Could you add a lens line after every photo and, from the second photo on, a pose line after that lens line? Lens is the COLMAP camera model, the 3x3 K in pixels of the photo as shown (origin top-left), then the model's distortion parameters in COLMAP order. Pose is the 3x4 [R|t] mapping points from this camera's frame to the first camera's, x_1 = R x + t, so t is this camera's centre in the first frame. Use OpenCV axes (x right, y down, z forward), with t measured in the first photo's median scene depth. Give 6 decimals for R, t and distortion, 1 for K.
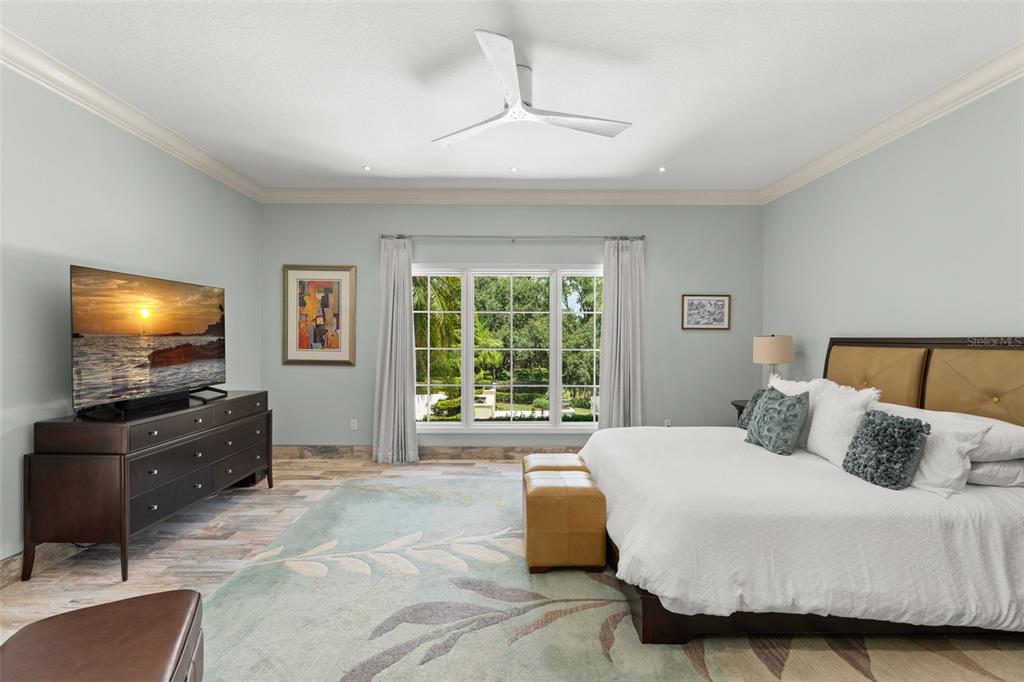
lens RADIAL K [[479.0, 0, 509.8], [0, 479.0, 336.1], [0, 0, 1]] dist [-0.005353, -0.000316]
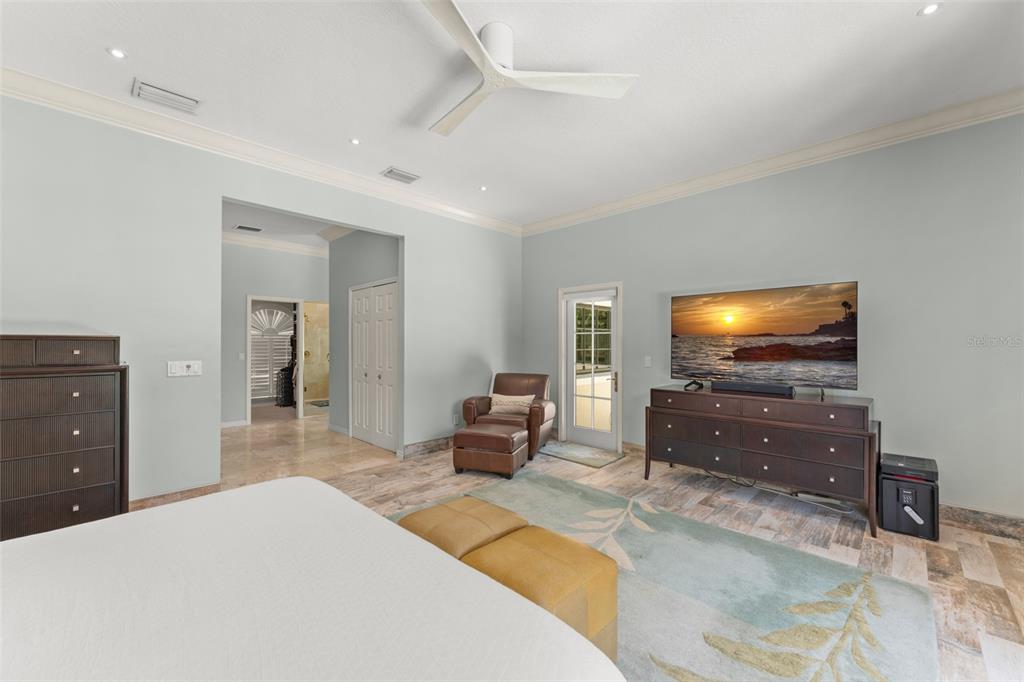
lens RADIAL K [[402.8, 0, 505.9], [0, 402.8, 342.4], [0, 0, 1]] dist [-0.002720, -0.000443]
pose [[-0.701152, -0.006611, -0.712981, 0.429080], [-0.010276, 0.999947, 0.000834, 0.020224], [0.712938, 0.007912, -0.701183, 1.231276]]
